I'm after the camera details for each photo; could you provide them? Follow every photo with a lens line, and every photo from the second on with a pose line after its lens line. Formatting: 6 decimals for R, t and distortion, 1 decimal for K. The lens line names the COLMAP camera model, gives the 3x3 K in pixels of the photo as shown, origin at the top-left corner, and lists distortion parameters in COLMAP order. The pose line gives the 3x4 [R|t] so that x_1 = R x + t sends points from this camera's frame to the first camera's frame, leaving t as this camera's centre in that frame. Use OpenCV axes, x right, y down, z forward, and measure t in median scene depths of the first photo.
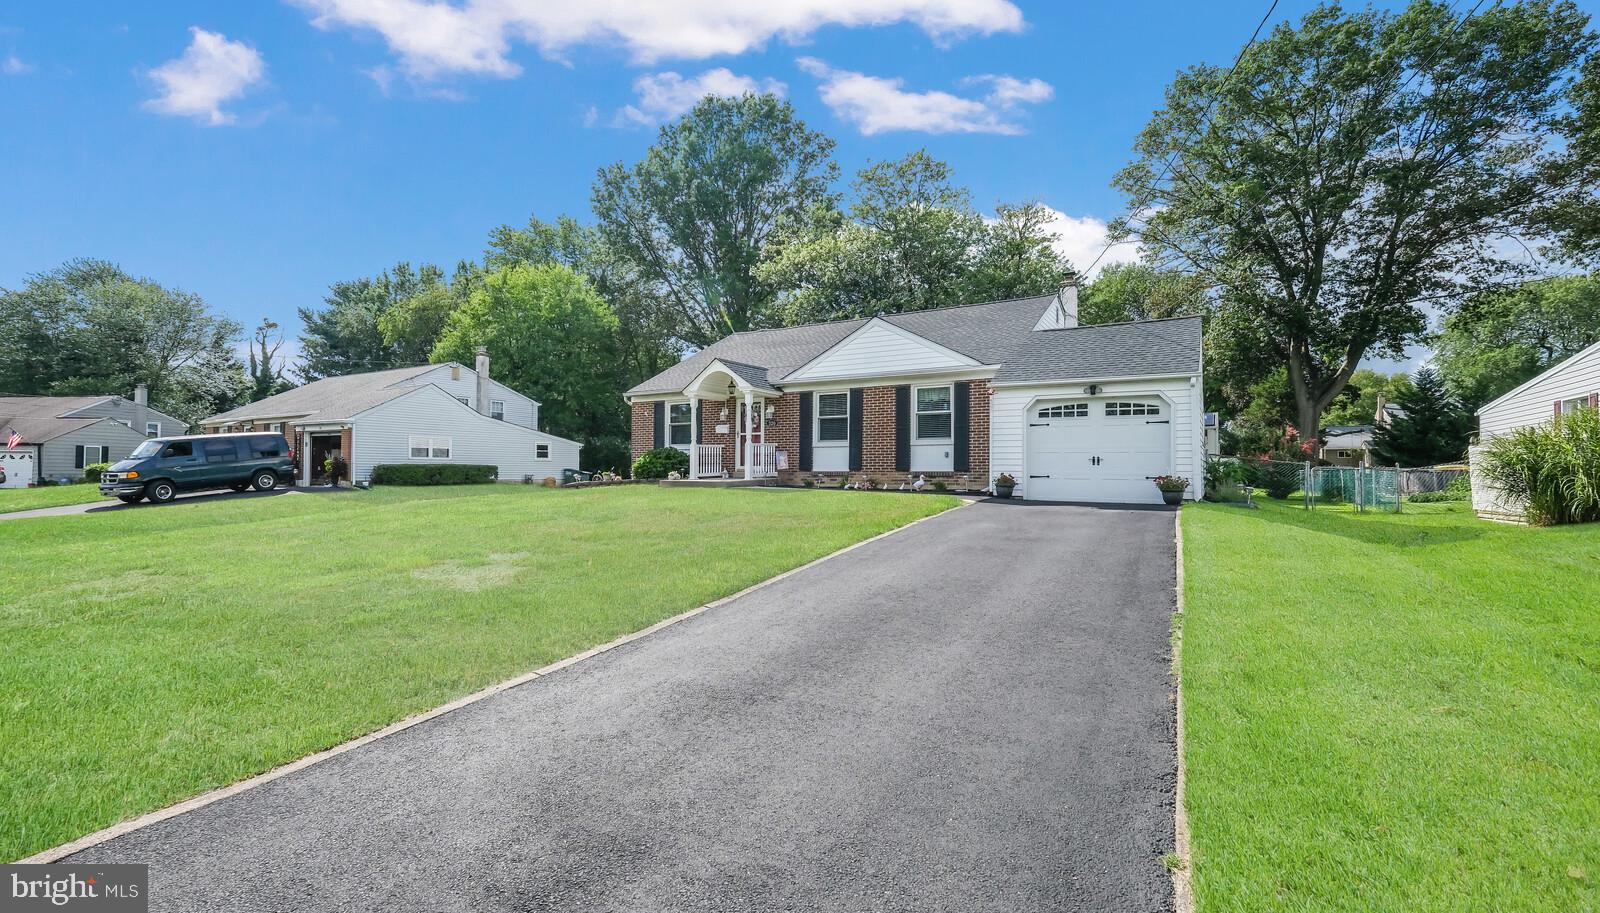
lens RADIAL K [[690.8, 0, 800.0], [0, 690.8, 456.5], [0, 0, 1]] dist [0.015044, -0.000169]
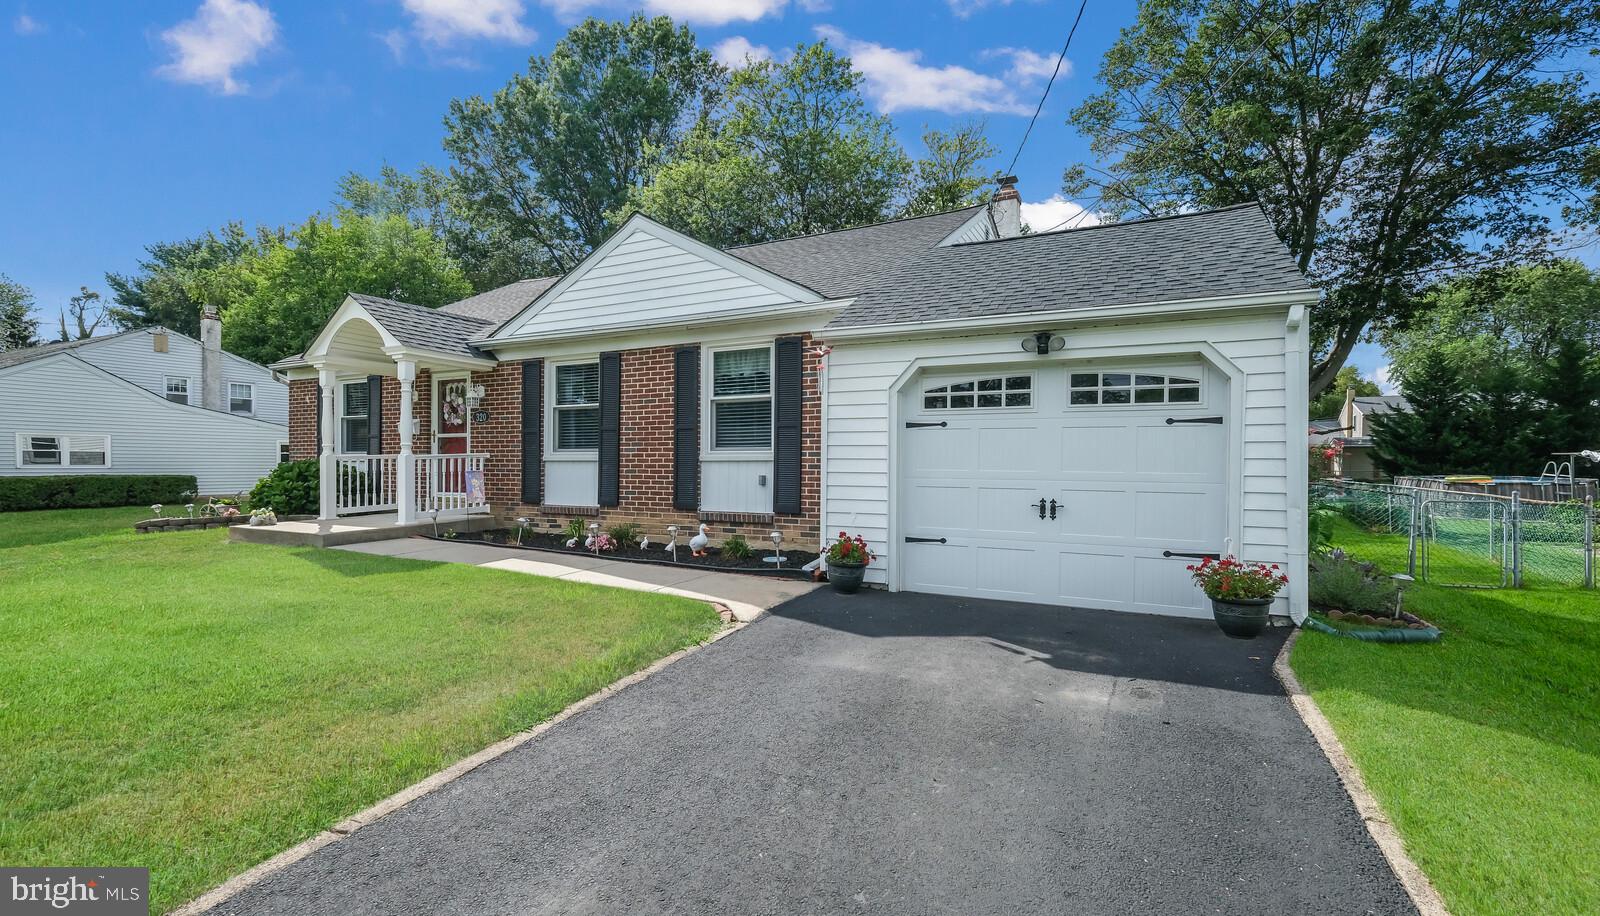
lens RADIAL K [[696.8, 0, 795.8], [0, 696.8, 462.0], [0, 0, 1]] dist [0.011915, 0.000169]
pose [[0.998243, 0.000436, 0.059258, 0.192331], [-0.001548, 0.999823, 0.018725, -0.024308], [-0.059239, -0.018784, 0.998067, 0.453015]]
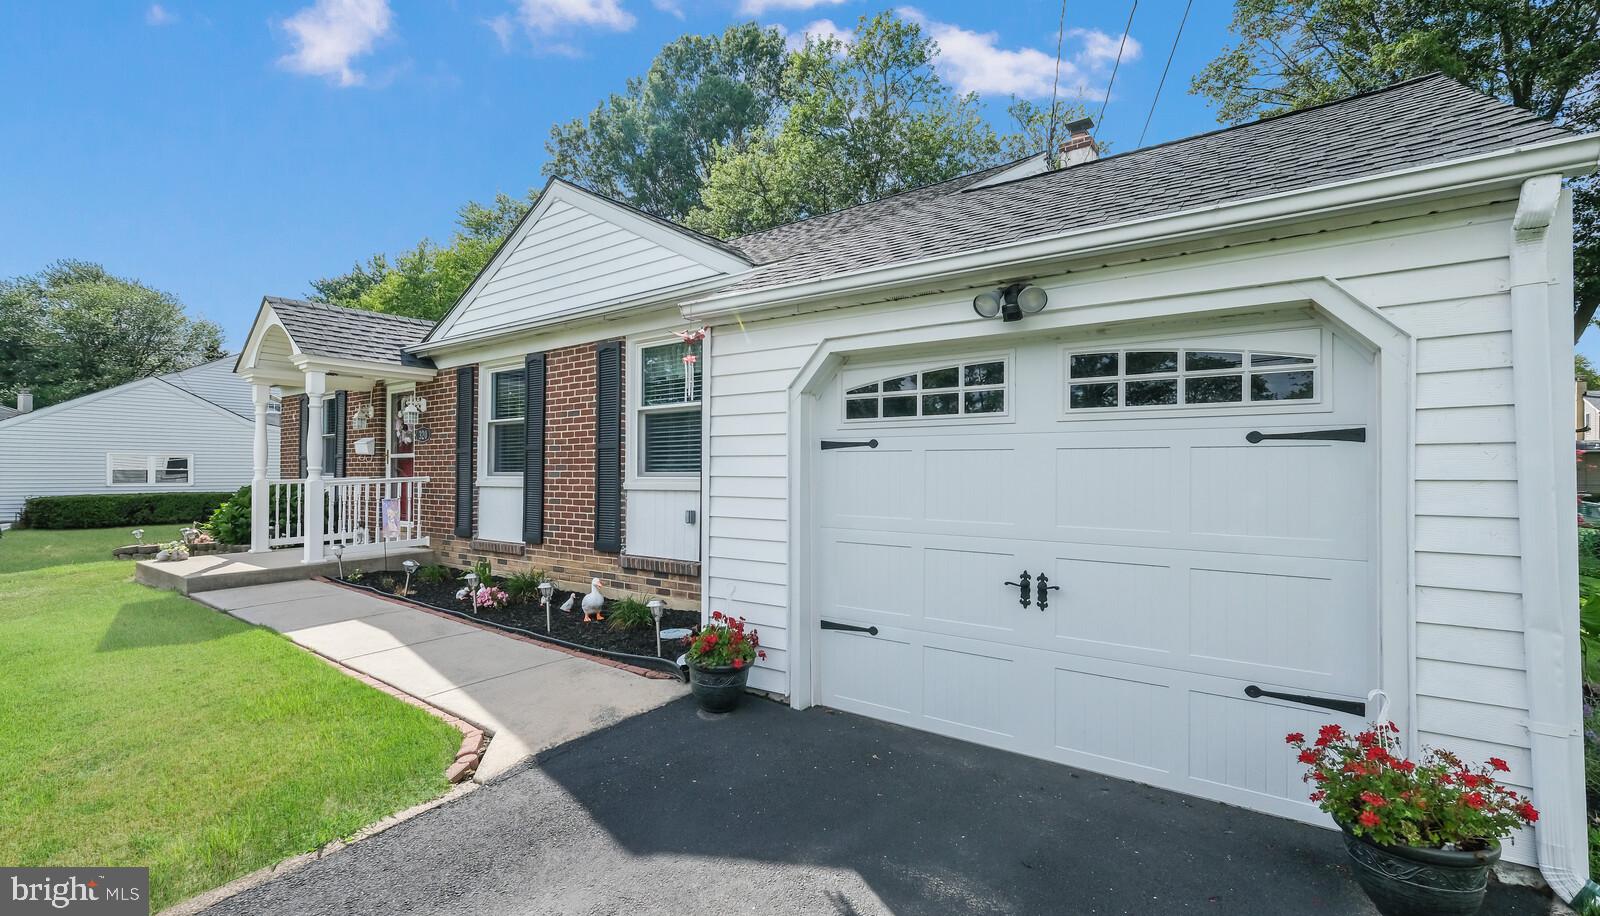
lens RADIAL K [[694.0, 0, 800.0], [0, 694.0, 458.0], [0, 0, 1]] dist [0.010164, 0.000444]
pose [[0.994349, -0.005049, -0.106045, 0.291602], [0.005156, 0.999986, 0.000732, -0.032917], [0.106039, -0.001275, 0.994361, 0.584887]]
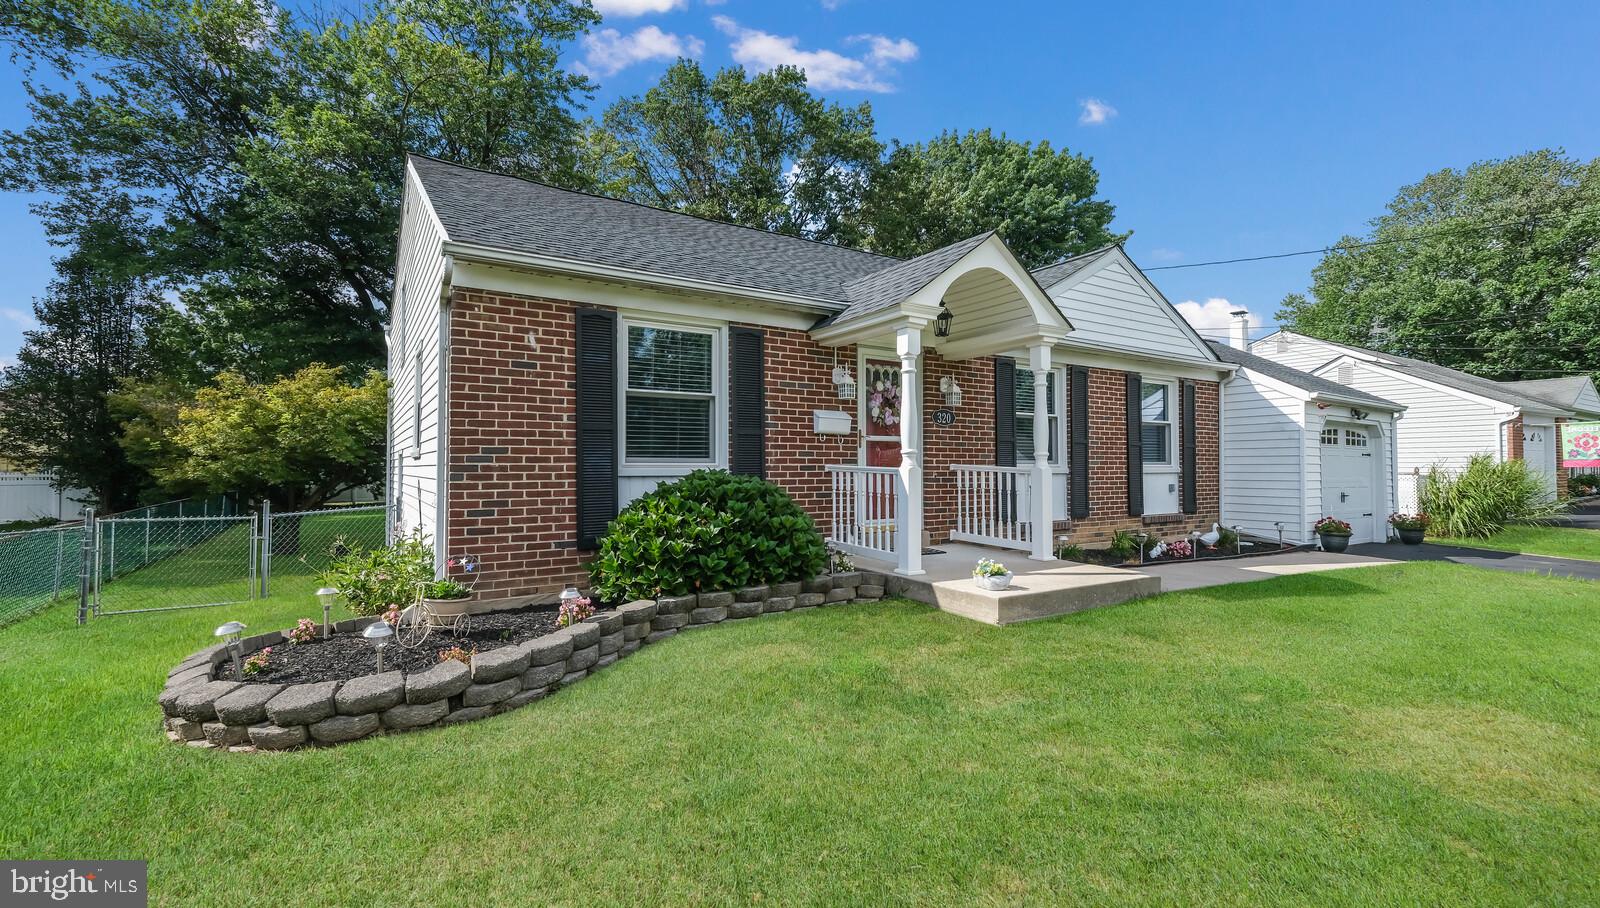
lens RADIAL K [[690.8, 0, 800.0], [0, 690.8, 454.0], [0, 0, 1]] dist [0.015044, -0.000169]
pose [[0.453359, 0.015134, 0.891199, -0.498865], [-0.019046, 0.999792, -0.007289, -0.022027], [-0.891124, -0.013669, 0.453553, 0.948152]]
